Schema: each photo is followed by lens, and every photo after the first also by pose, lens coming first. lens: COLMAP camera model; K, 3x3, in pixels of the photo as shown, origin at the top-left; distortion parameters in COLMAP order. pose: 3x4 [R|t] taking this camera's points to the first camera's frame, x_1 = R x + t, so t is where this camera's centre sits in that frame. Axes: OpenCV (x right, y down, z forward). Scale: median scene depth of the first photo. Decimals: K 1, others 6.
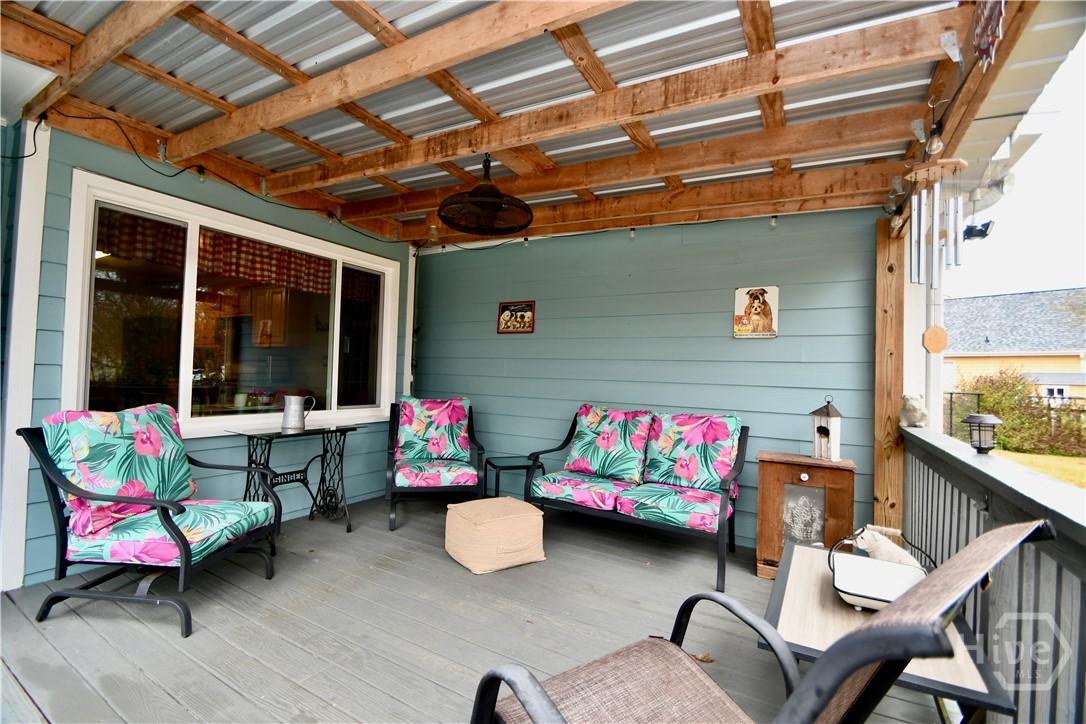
lens RADIAL K [[476.1, 0, 534.9], [0, 476.1, 361.6], [0, 0, 1]] dist [-0.000727, -0.000563]
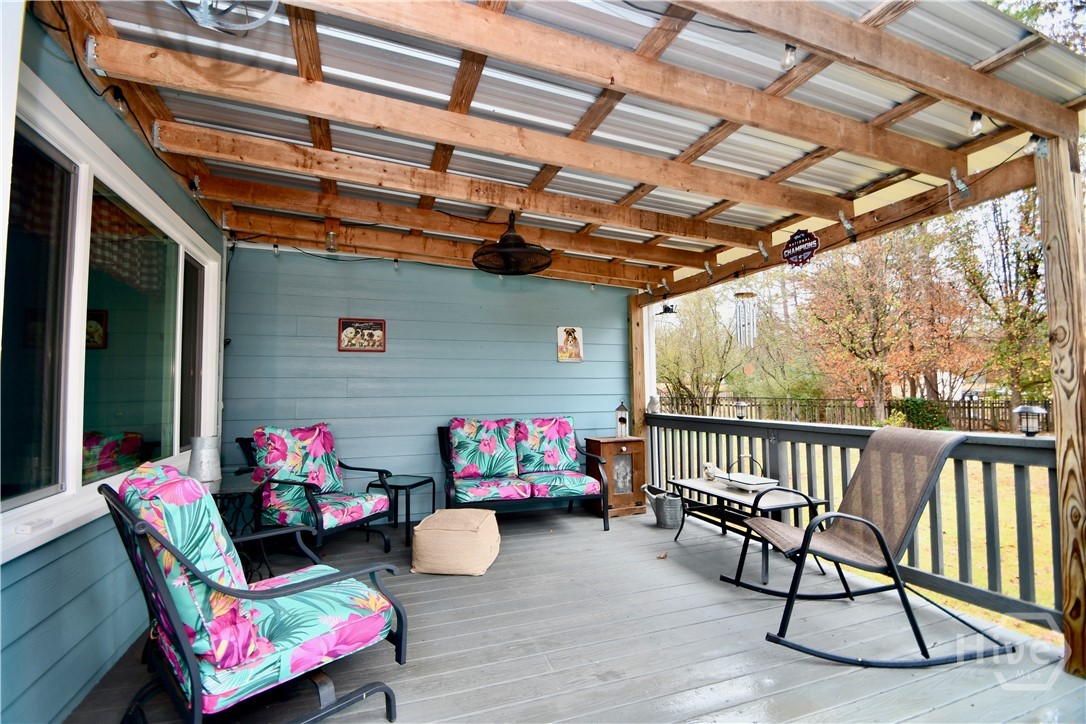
lens RADIAL K [[476.1, 0, 534.9], [0, 476.1, 361.6], [0, 0, 1]] dist [-0.000727, -0.000563]
pose [[0.638047, 0.009713, 0.769936, -0.724976], [0.008897, 0.999761, -0.019985, -0.021976], [-0.769946, 0.019601, 0.637808, 0.152022]]
